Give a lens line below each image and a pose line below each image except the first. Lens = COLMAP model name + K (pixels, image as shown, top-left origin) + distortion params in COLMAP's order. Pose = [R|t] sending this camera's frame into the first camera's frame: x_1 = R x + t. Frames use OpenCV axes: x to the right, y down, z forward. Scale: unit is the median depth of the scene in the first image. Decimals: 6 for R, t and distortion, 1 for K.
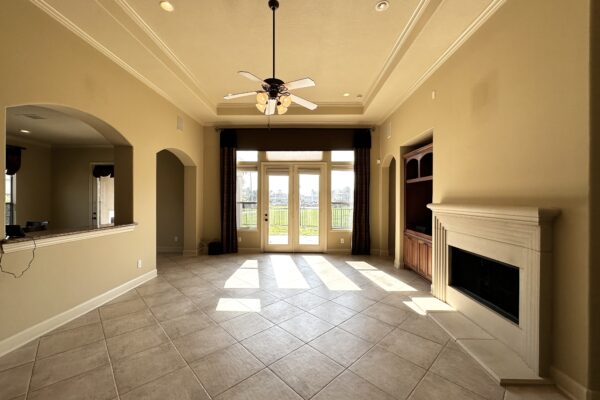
lens RADIAL K [[241.1, 0, 299.7], [0, 241.1, 198.8], [0, 0, 1]] dist [-0.000429, 0.000037]
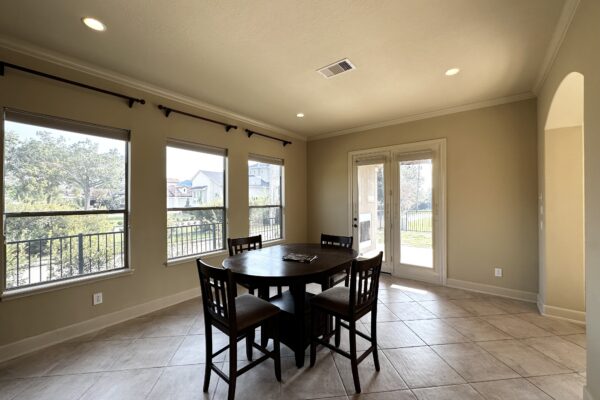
lens RADIAL K [[241.1, 0, 300.9], [0, 241.1, 200.7], [0, 0, 1]] dist [-0.000429, 0.000037]
pose [[0.789878, -0.004944, -0.613245, -0.839949], [0.003979, 0.999988, -0.002936, 0.008939], [0.613252, -0.000120, 0.789888, 0.483444]]
